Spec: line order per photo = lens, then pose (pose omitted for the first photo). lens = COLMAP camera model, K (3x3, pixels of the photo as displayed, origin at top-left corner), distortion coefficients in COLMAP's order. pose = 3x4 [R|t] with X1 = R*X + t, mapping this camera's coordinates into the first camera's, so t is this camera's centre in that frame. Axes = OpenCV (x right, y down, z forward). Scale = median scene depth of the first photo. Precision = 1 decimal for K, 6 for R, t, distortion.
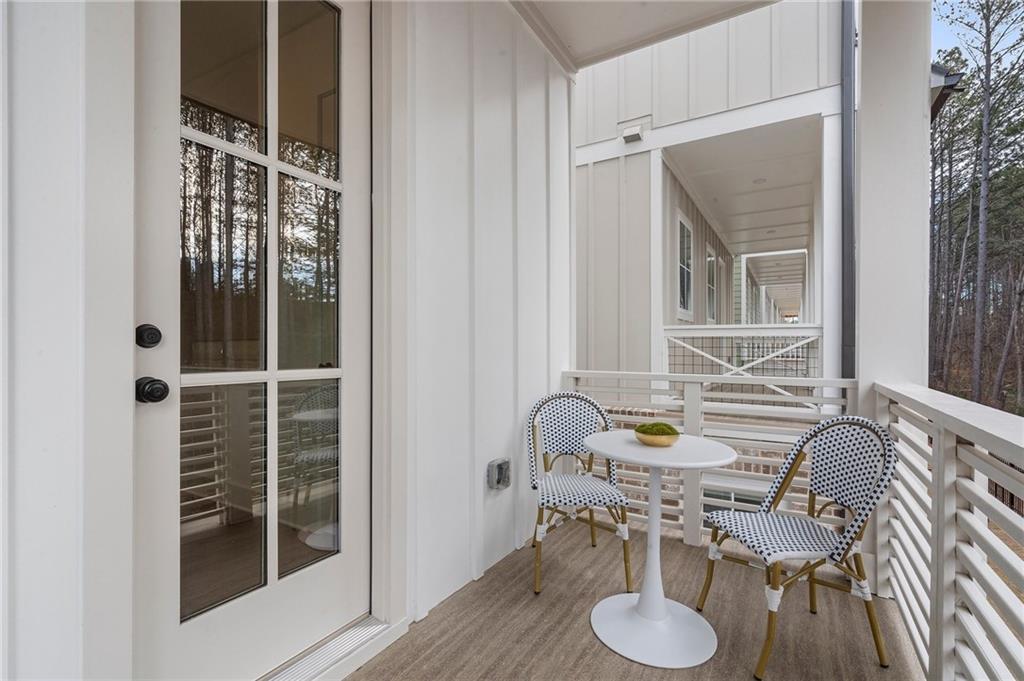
lens RADIAL K [[472.0, 0, 505.2], [0, 472.0, 334.1], [0, 0, 1]] dist [-0.002462, 0.000194]
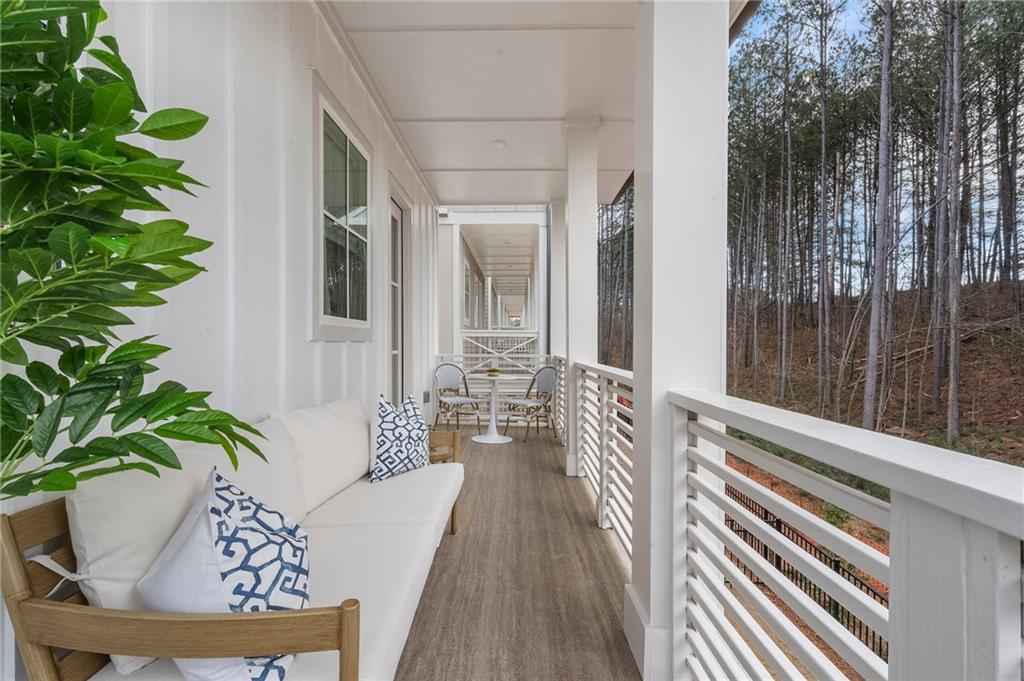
lens RADIAL K [[472.0, 0, 505.2], [0, 472.0, 334.1], [0, 0, 1]] dist [-0.002462, 0.000194]
pose [[0.862620, -0.001026, 0.505852, -0.378990], [-0.004843, 0.999935, 0.010287, -0.020913], [-0.505830, -0.011323, 0.862559, -0.537671]]
